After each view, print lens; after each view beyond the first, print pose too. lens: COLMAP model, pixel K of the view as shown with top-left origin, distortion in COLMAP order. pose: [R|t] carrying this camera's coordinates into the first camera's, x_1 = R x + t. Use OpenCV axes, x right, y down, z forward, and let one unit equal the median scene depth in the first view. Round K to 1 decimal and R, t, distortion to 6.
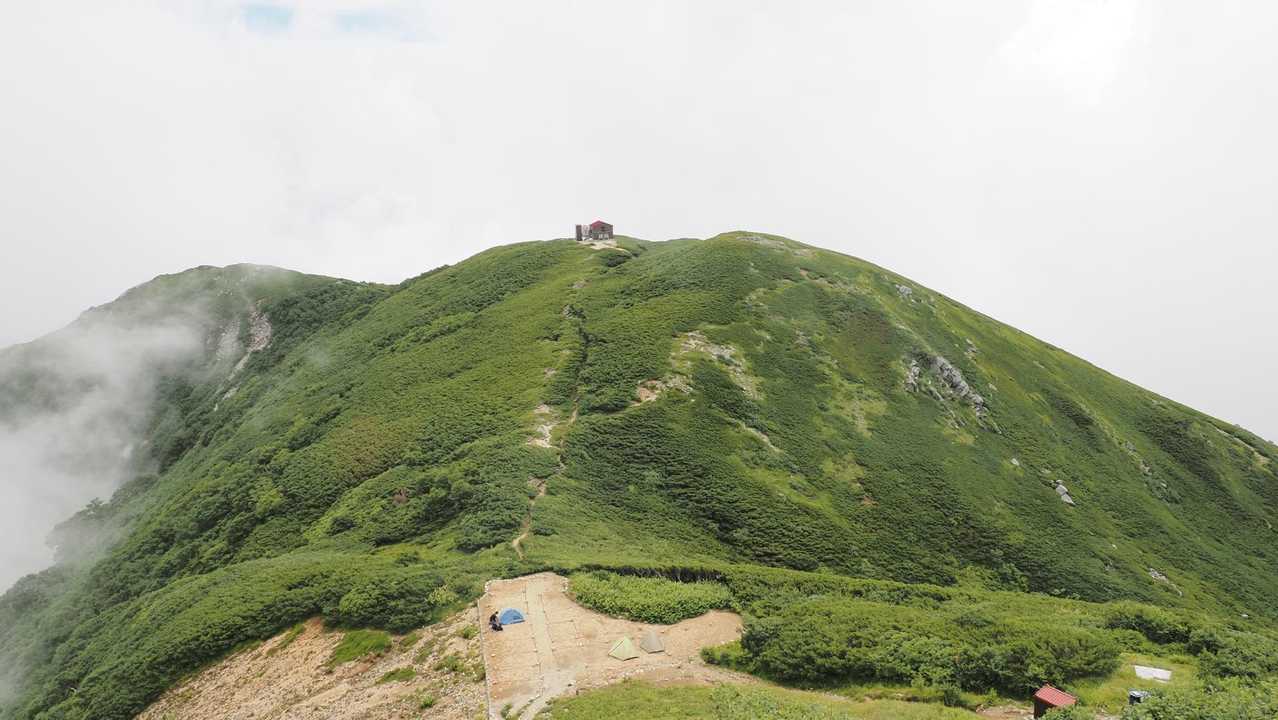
lens RADIAL K [[993.8, 0, 639.0], [0, 993.8, 360.0], [0, 0, 1]] dist [0.005645, 0.002209]
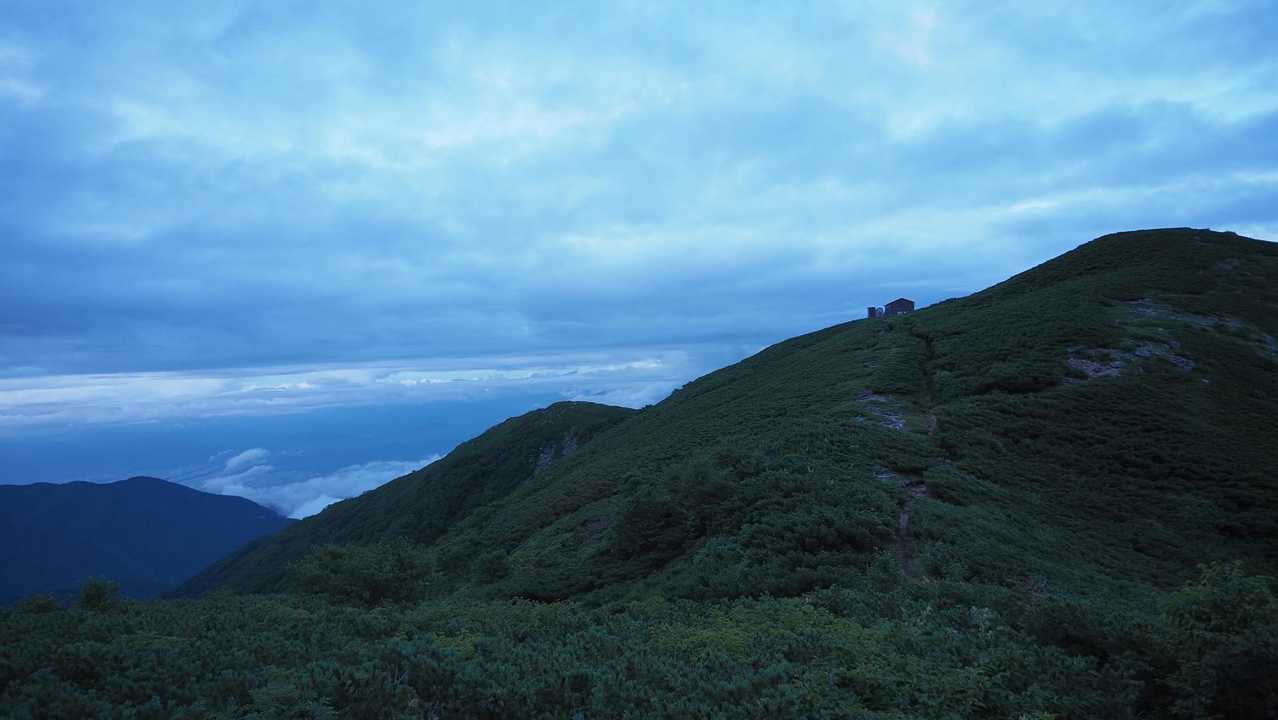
lens RADIAL K [[691.1, 0, 639.0], [0, 691.1, 360.0], [0, 0, 1]] dist [-0.003195, -0.000391]
pose [[0.944883, -0.016881, -0.326972, -0.073646], [-0.066408, 0.968030, -0.241883, 0.101099], [0.320602, 0.250264, 0.913555, 0.478347]]
